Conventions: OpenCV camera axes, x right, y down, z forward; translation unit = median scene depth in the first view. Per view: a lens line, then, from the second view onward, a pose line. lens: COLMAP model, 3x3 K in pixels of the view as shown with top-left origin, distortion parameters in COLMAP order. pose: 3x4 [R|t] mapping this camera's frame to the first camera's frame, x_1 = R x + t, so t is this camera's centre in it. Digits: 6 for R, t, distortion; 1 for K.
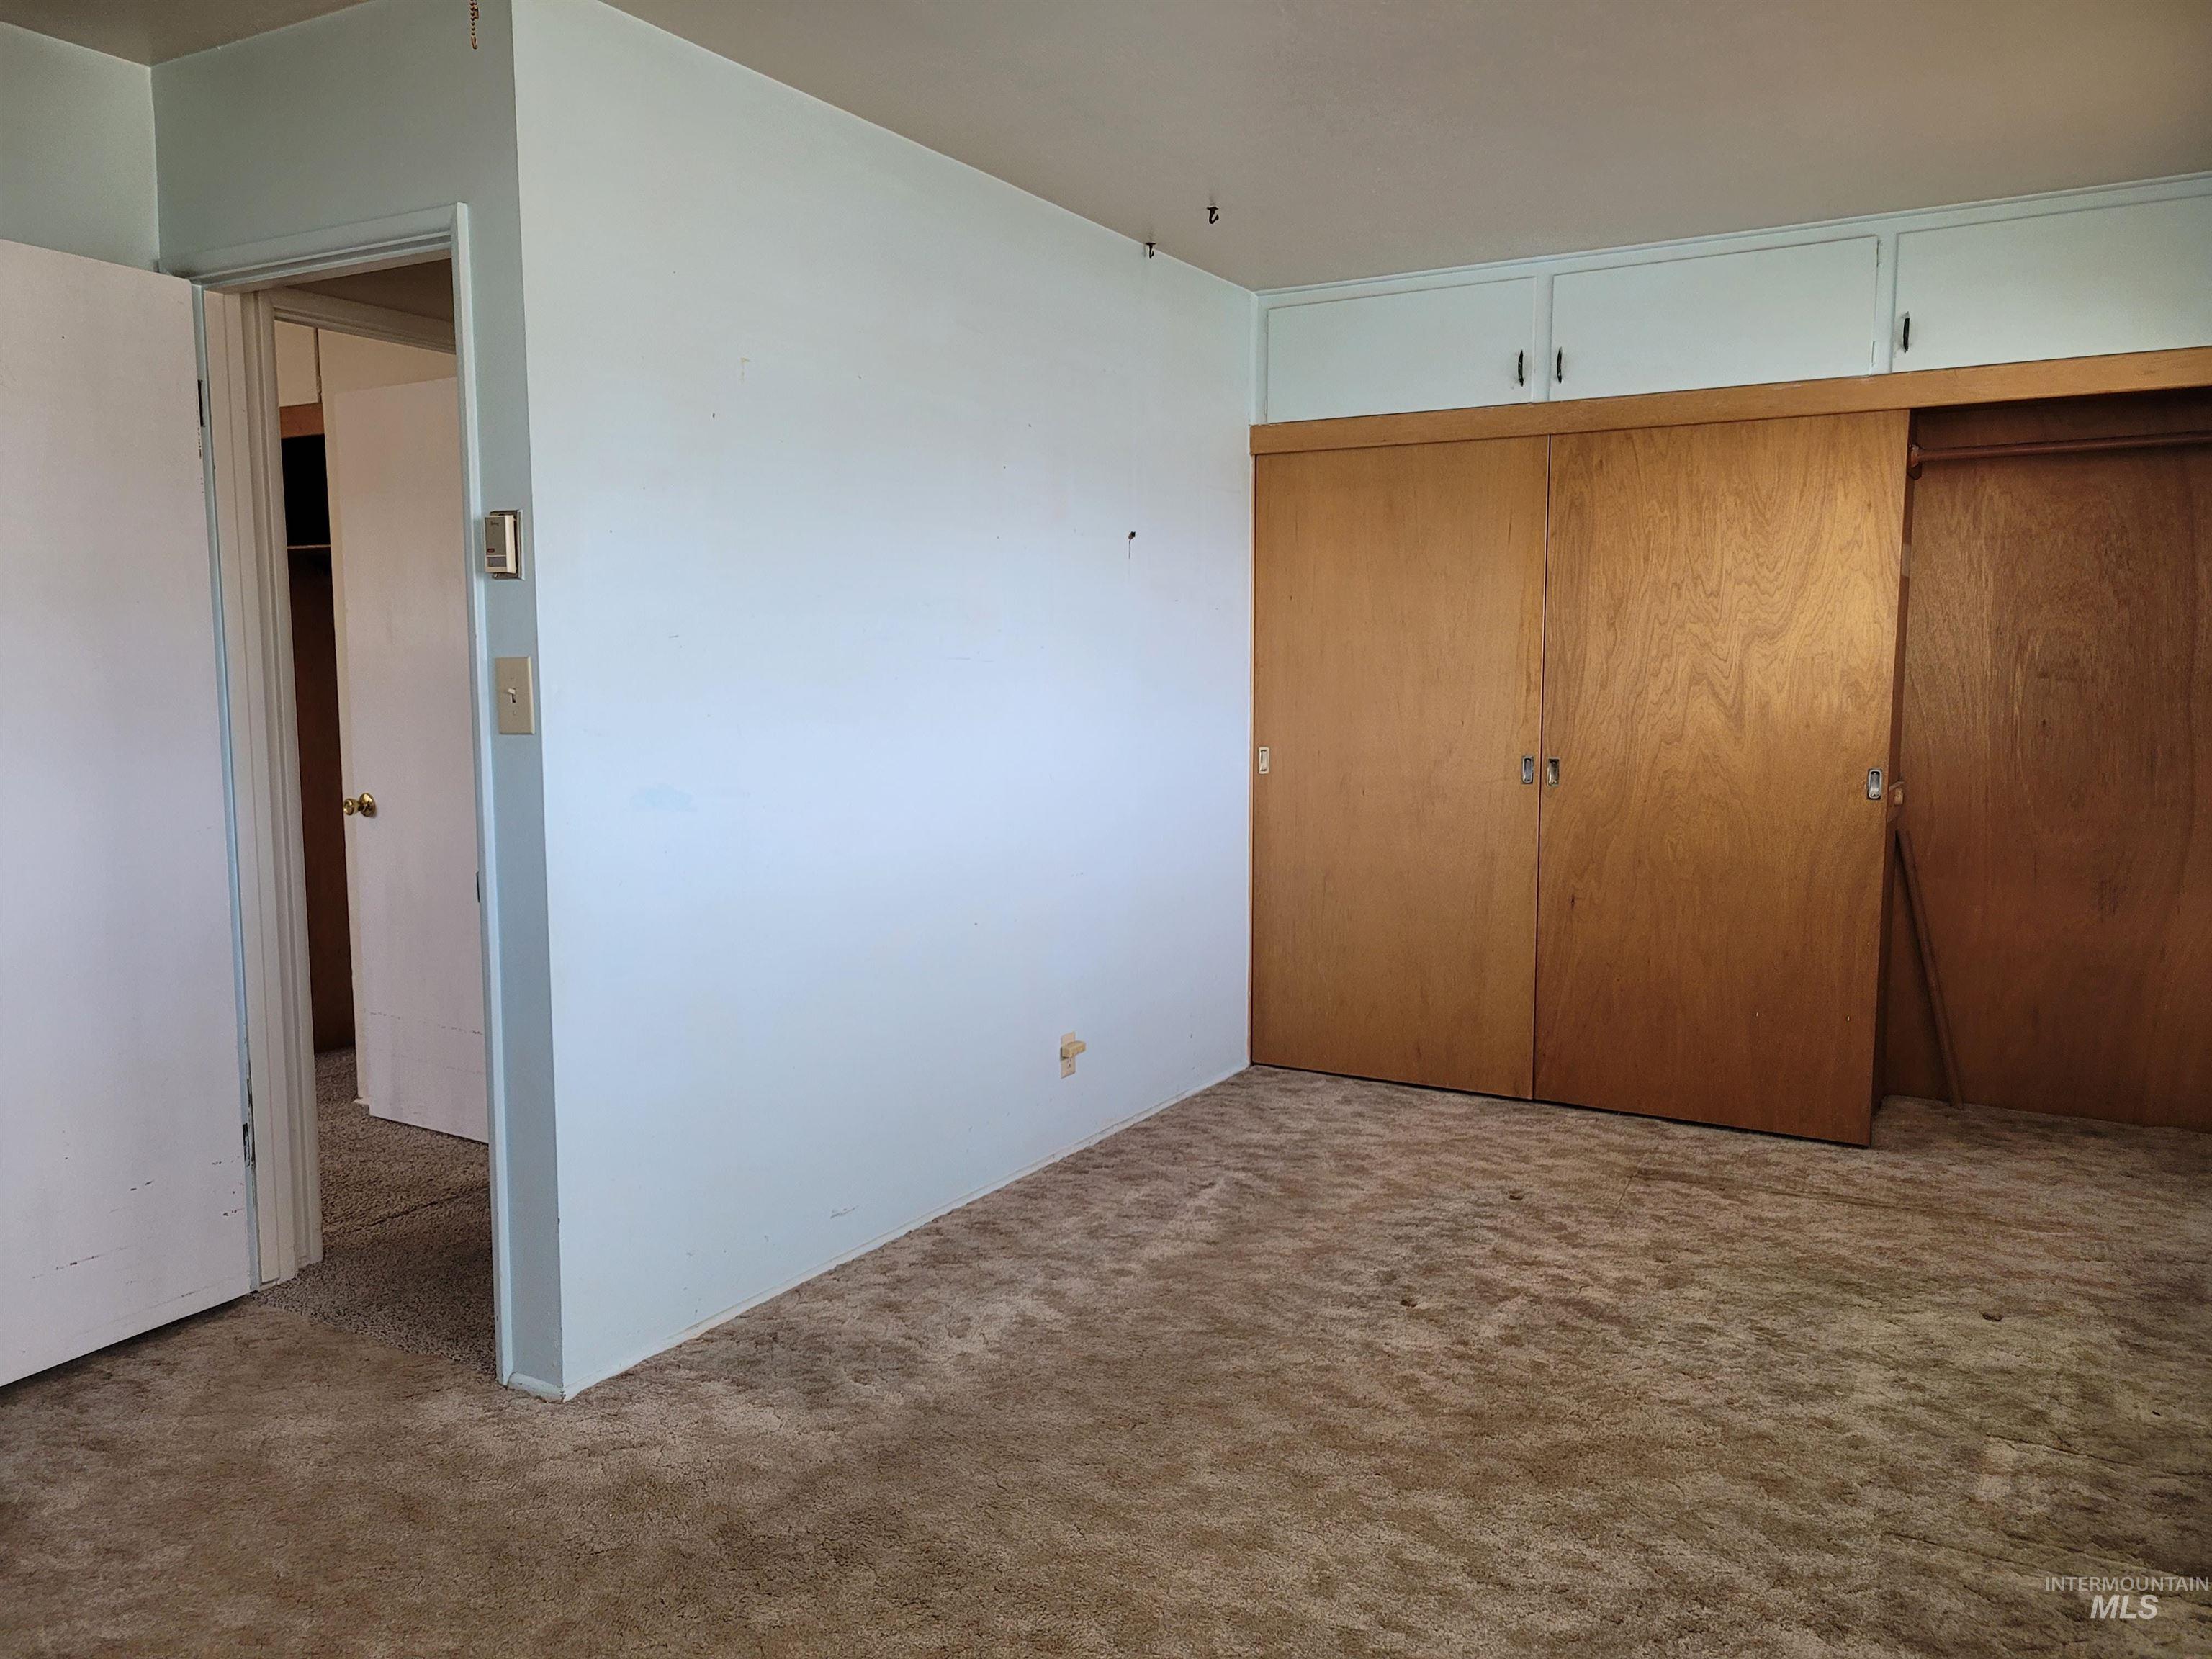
lens RADIAL K [[1663.2, 0, 1117.0], [0, 1663.2, 817.1], [0, 0, 1]] dist [0.036101, -0.004680]
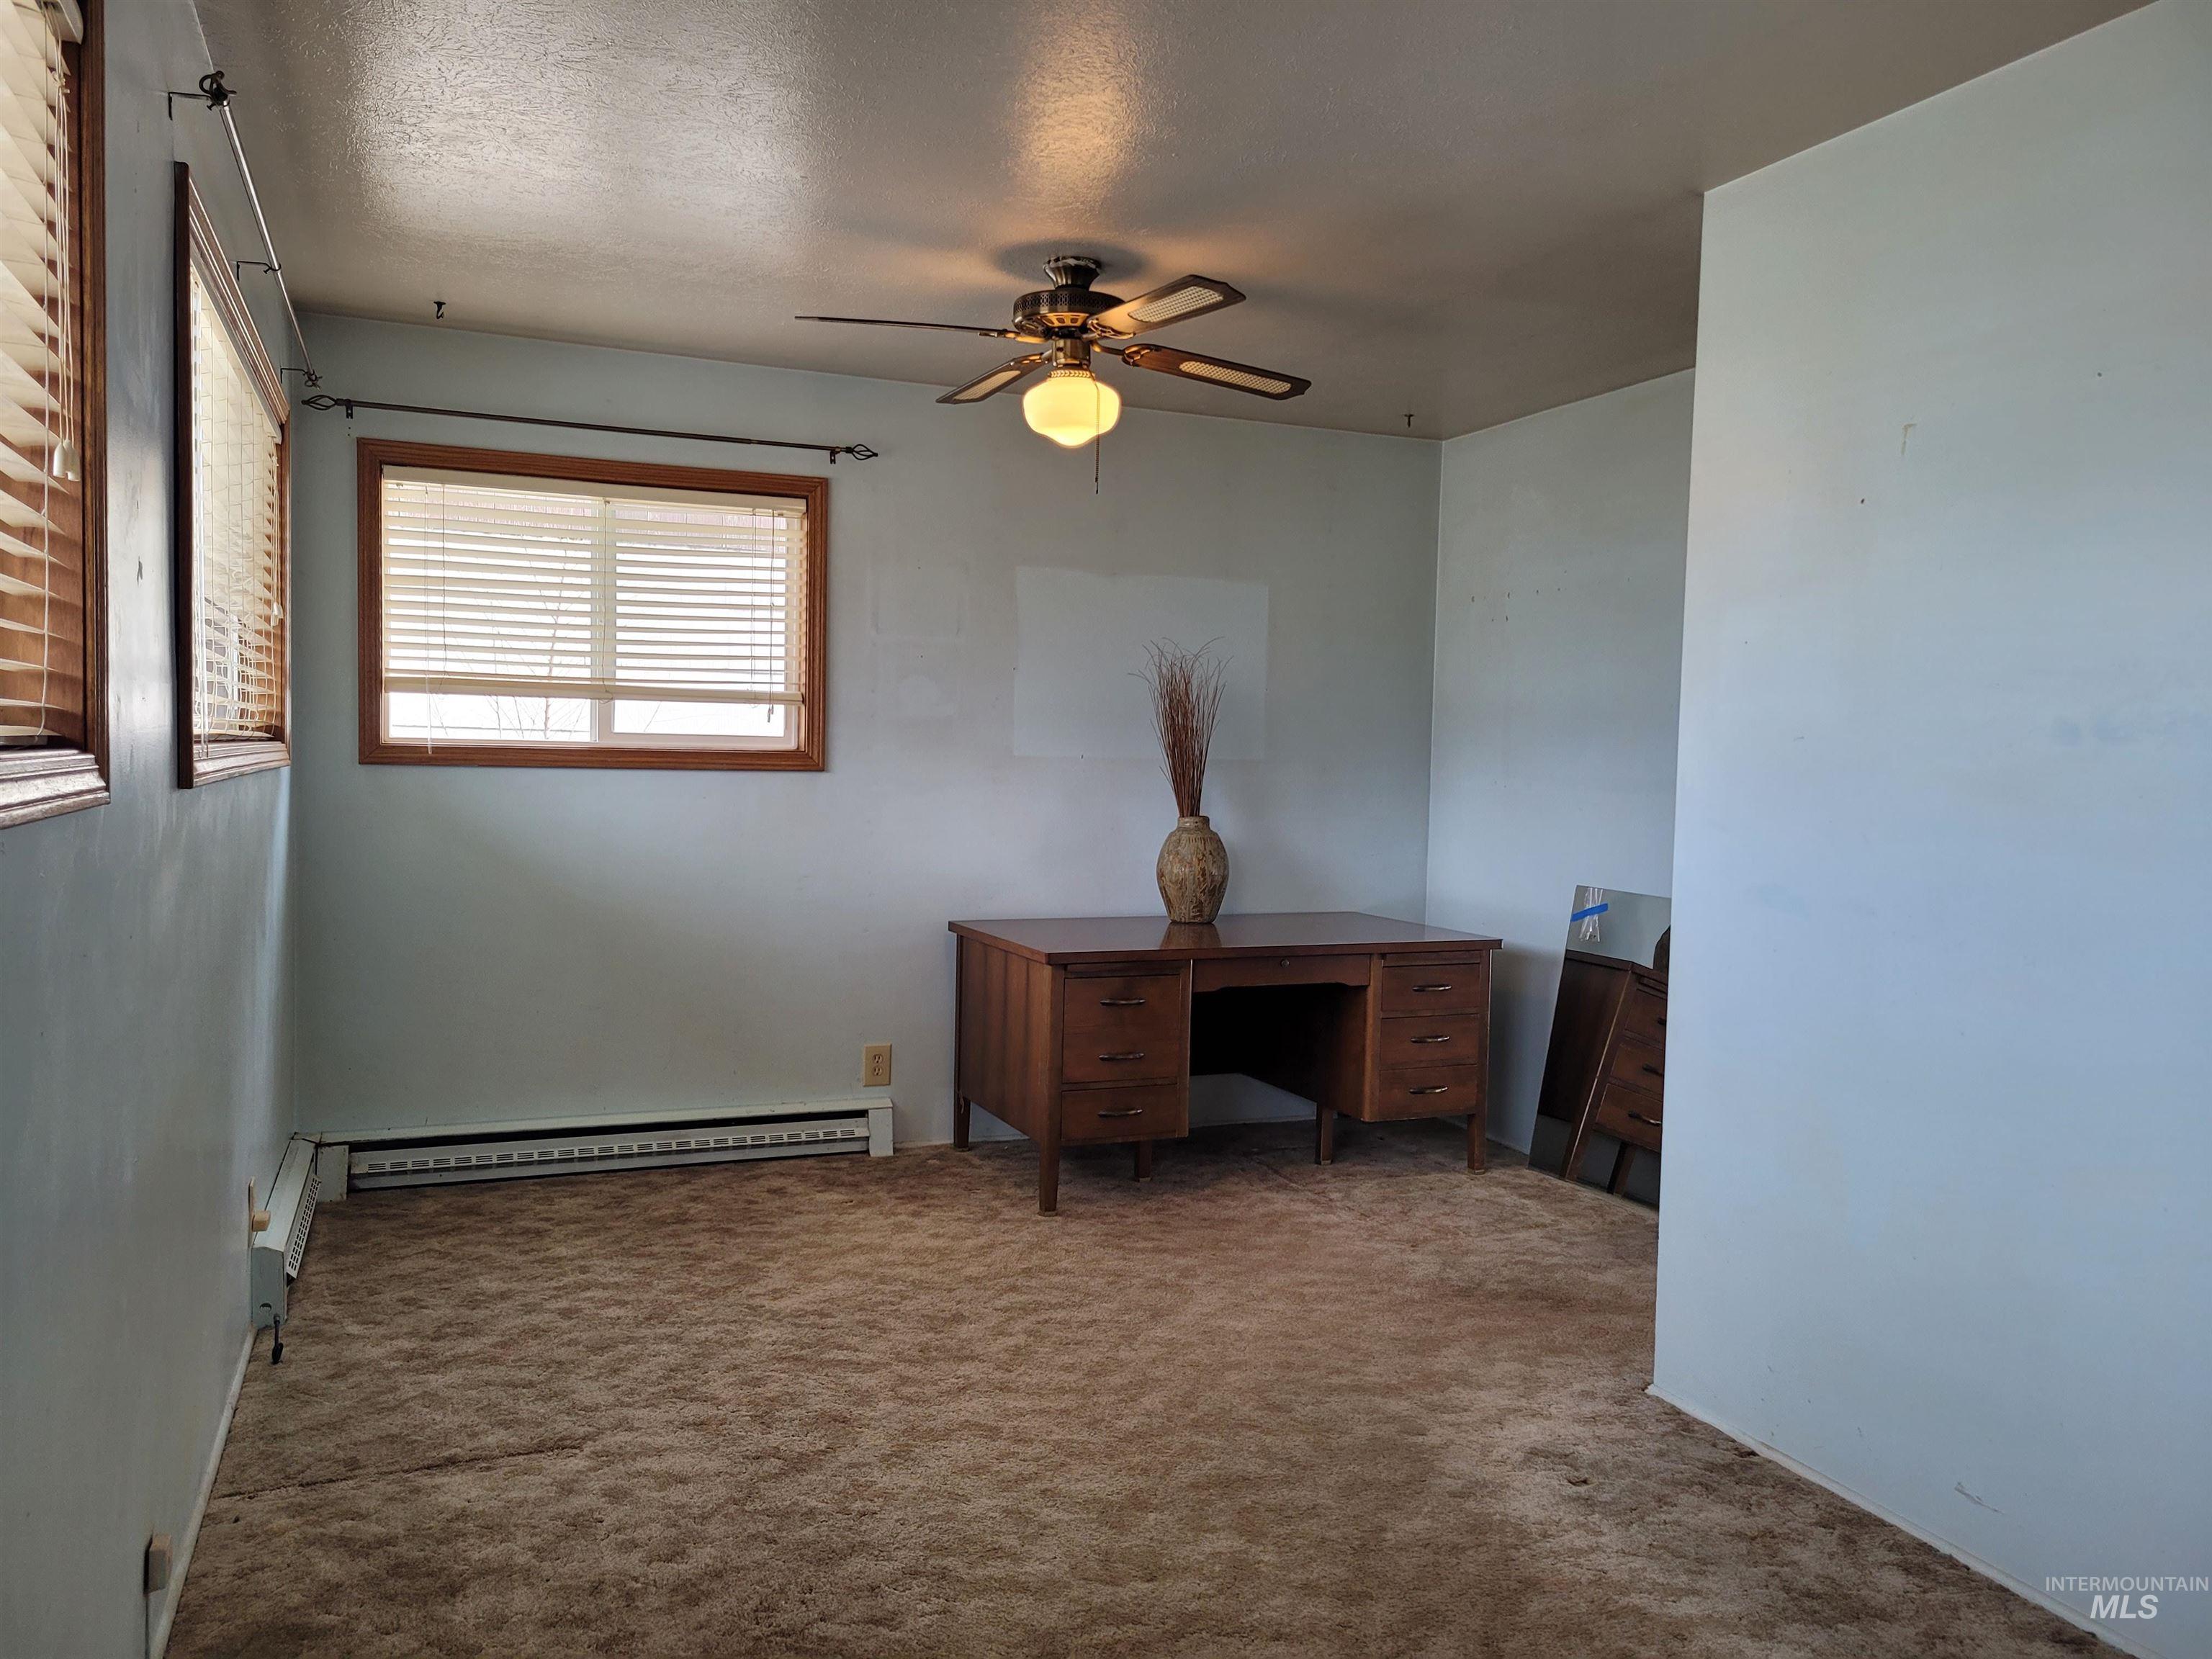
lens RADIAL K [[1658.0, 0, 1106.0], [0, 1658.0, 829.5], [0, 0, 1]] dist [0.034058, -0.011742]
pose [[-0.613307, 0.037293, -0.788964, 0.880762], [-0.083809, 0.990173, 0.111954, -0.145049], [0.785386, 0.134784, -0.604154, 1.513037]]
